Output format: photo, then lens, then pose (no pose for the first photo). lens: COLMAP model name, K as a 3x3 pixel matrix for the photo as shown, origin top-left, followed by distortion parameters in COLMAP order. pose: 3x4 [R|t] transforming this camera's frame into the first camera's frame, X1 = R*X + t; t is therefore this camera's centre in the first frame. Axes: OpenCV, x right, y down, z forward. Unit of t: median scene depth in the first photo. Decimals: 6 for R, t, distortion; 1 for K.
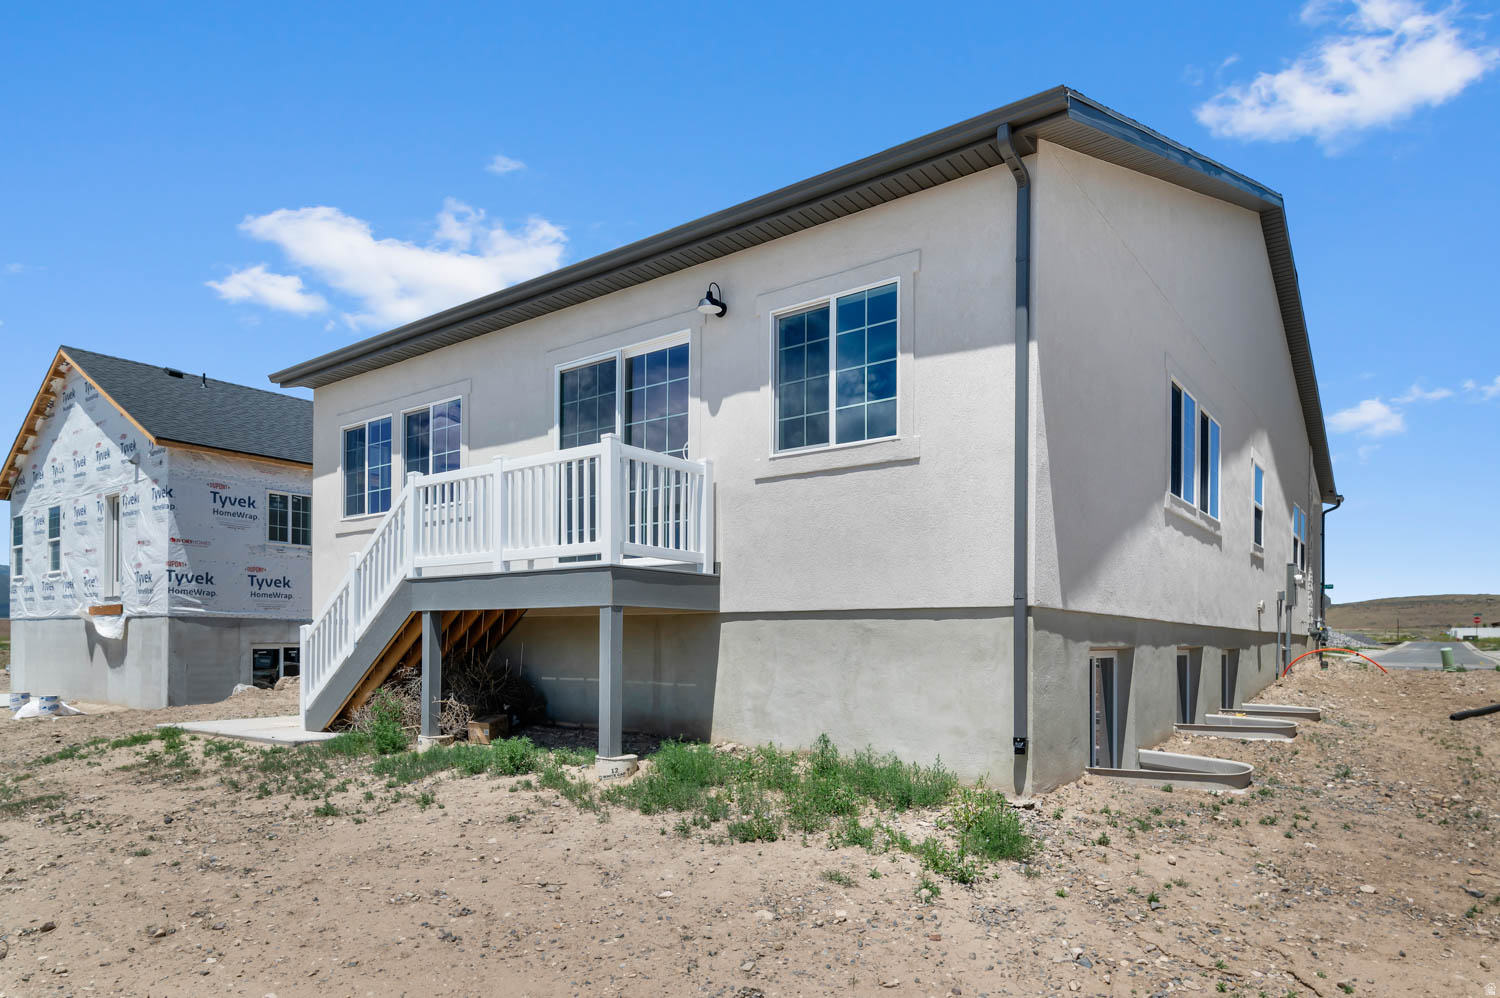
lens RADIAL K [[852.2, 0, 751.4], [0, 852.2, 510.6], [0, 0, 1]] dist [0.000773, 0.001853]
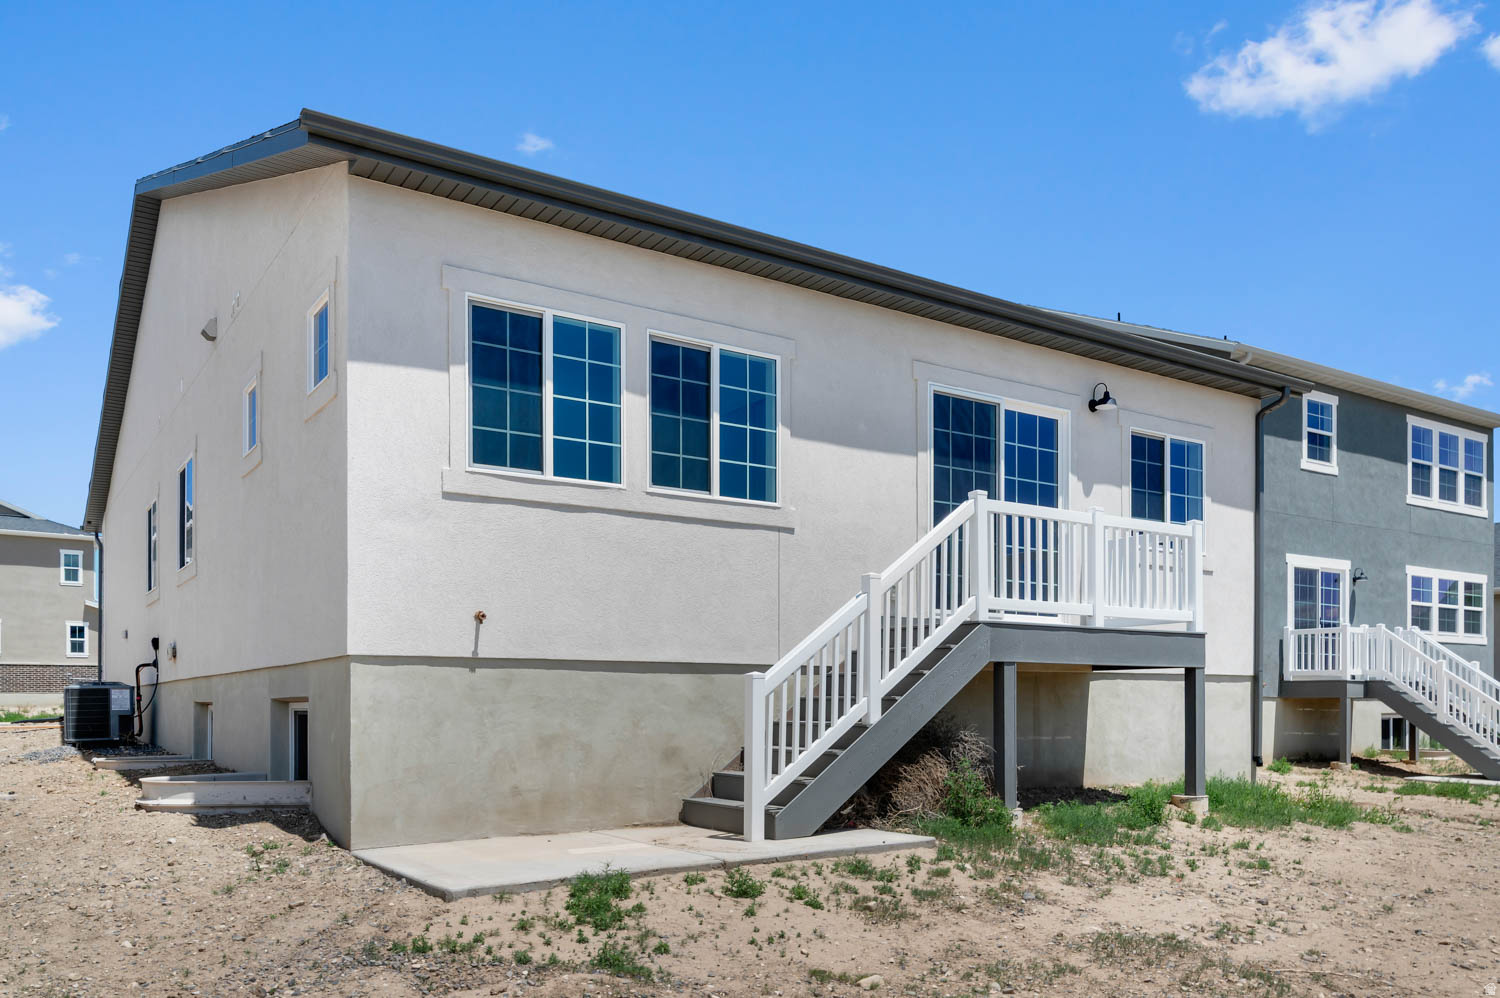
lens RADIAL K [[1147.9, 0, 751.2], [0, 1147.9, 492.7], [0, 0, 1]] dist [0.013757, 0.007632]
pose [[0.348128, 0.161452, 0.923439, -1.754213], [-0.140675, 0.982901, -0.118815, 0.139055], [-0.926832, -0.088542, 0.364888, 0.936191]]
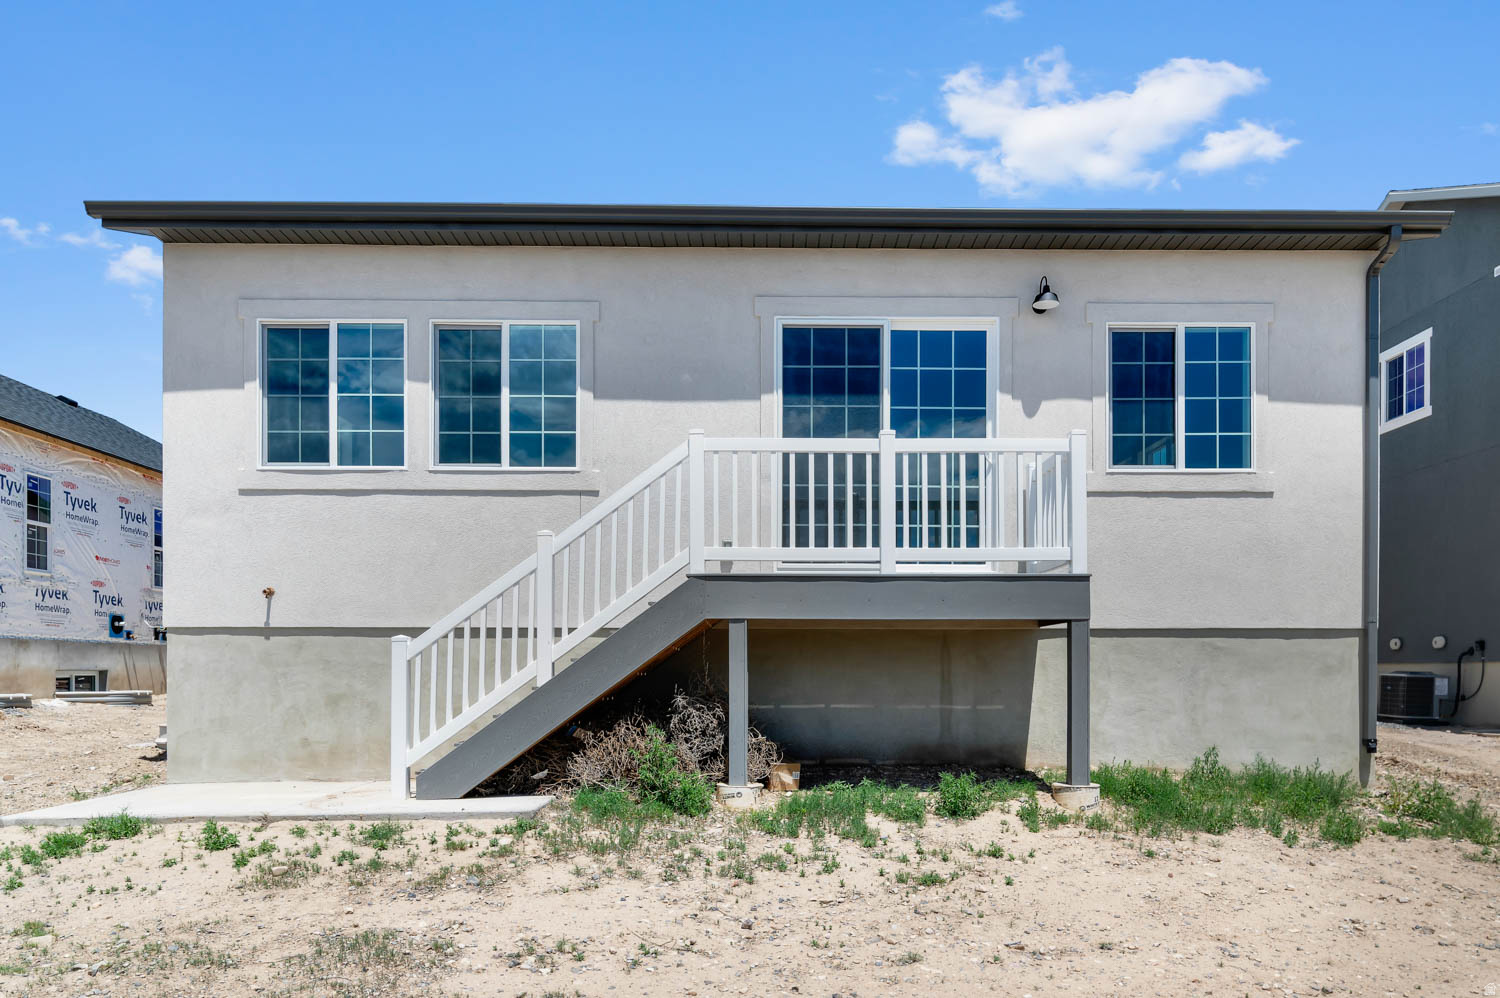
lens RADIAL K [[980.4, 0, 762.7], [0, 980.4, 523.4], [0, 0, 1]] dist [-0.000136, -0.001098]
pose [[0.804149, 0.084270, 0.588424, -0.982082], [-0.085835, 0.995987, -0.025335, 0.061378], [-0.588198, -0.030134, 0.808156, 0.331447]]
